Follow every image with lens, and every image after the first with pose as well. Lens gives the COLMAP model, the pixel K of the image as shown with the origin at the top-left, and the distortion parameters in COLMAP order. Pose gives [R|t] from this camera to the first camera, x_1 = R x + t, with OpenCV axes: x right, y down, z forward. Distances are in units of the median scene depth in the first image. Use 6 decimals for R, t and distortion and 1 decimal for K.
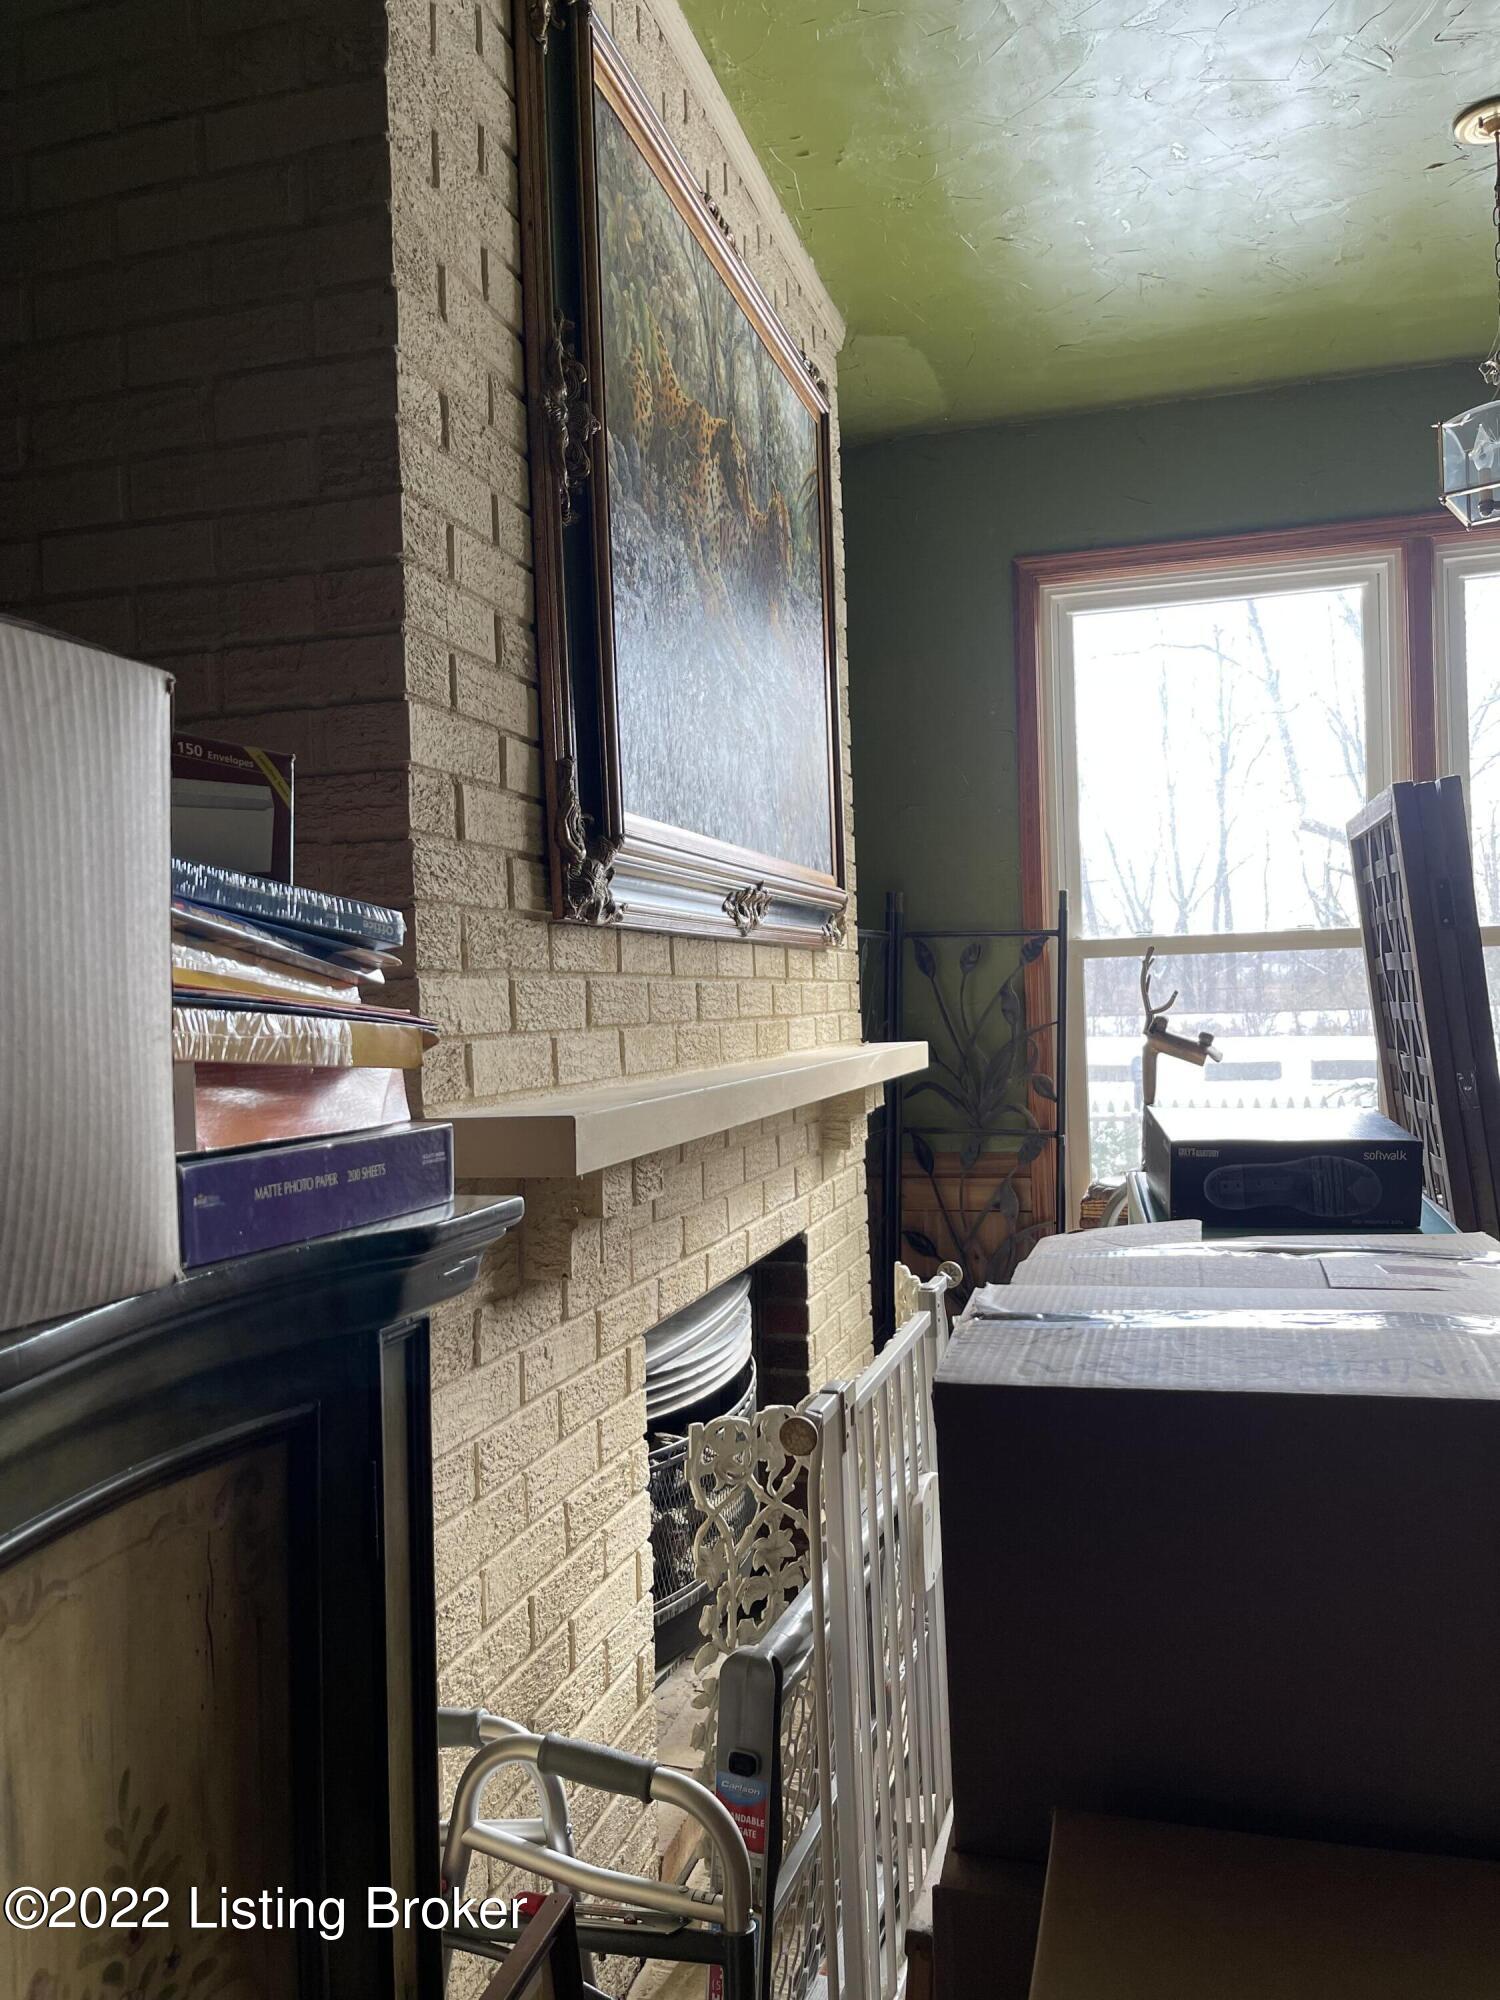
lens RADIAL K [[1522.3, 0, 755.0], [0, 1522.3, 997.1], [0, 0, 1]] dist [0.046751, -0.043406]
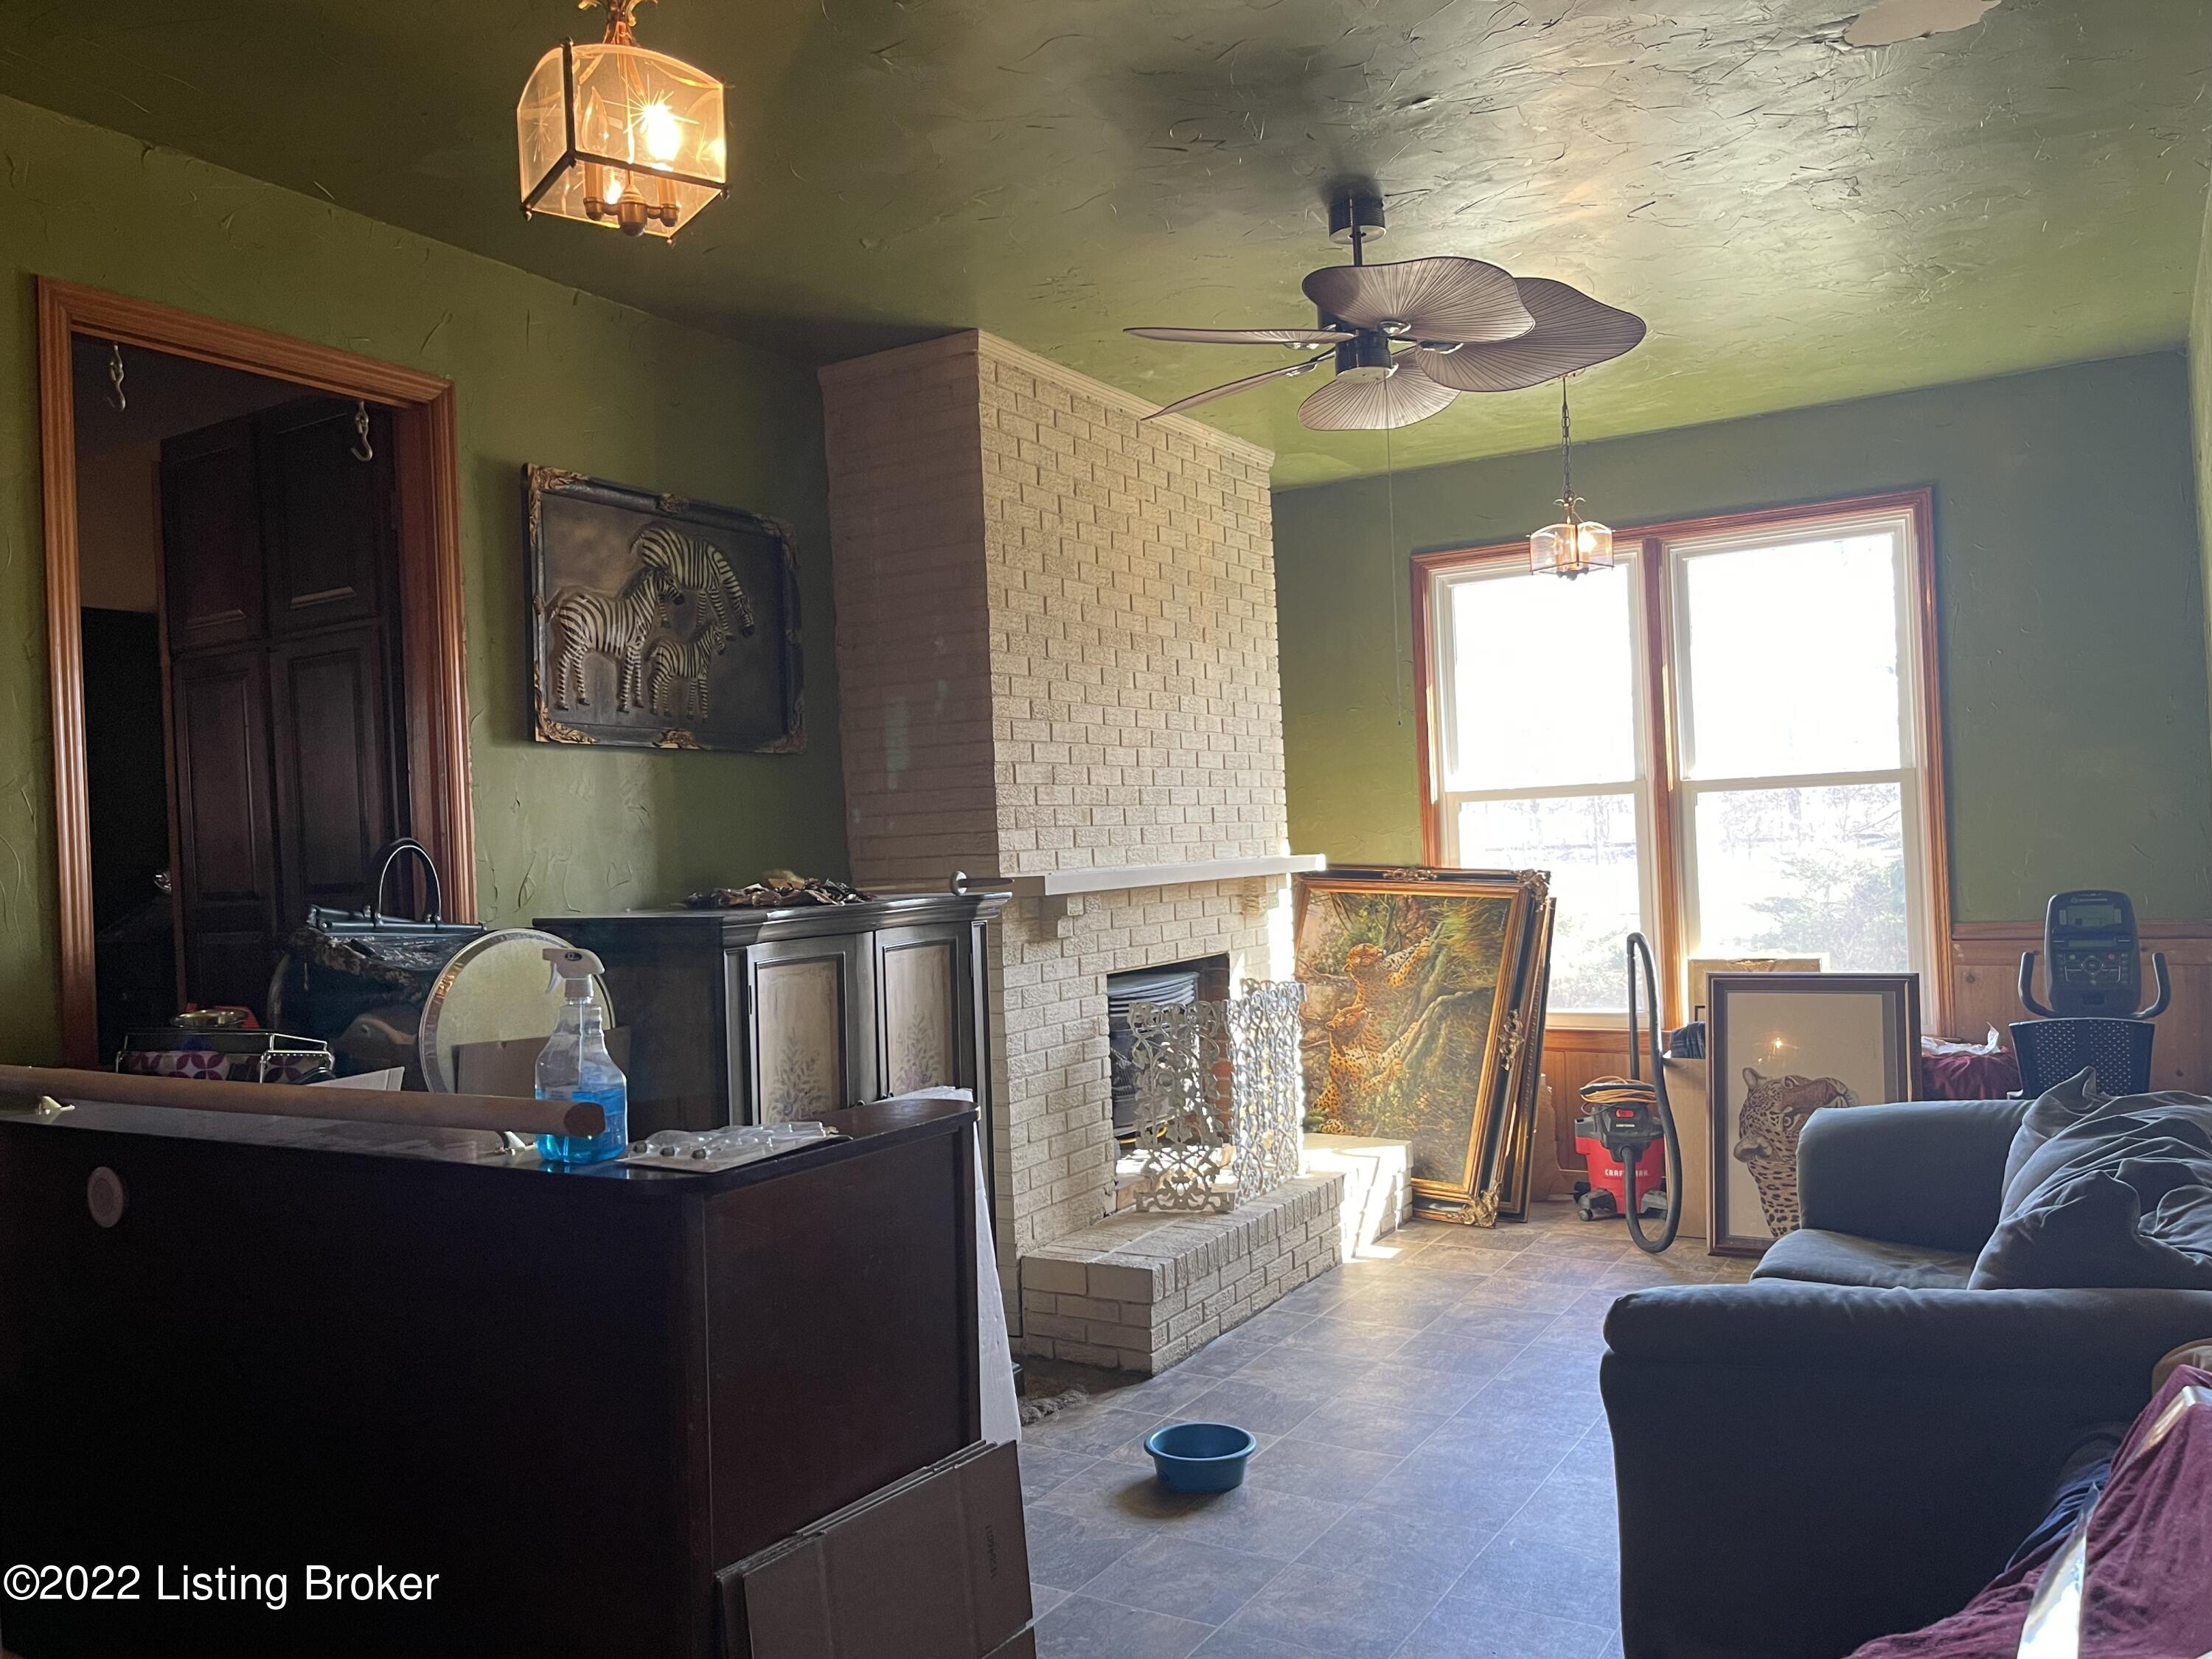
lens RADIAL K [[1683.7, 0, 1103.8], [0, 1683.7, 833.3], [0, 0, 1]] dist [0.046751, -0.043406]
pose [[0.966675, -0.014148, -0.255614, 0.623518], [0.015783, 0.999866, 0.004345, -0.015366], [0.255518, -0.008235, 0.966769, -1.627937]]
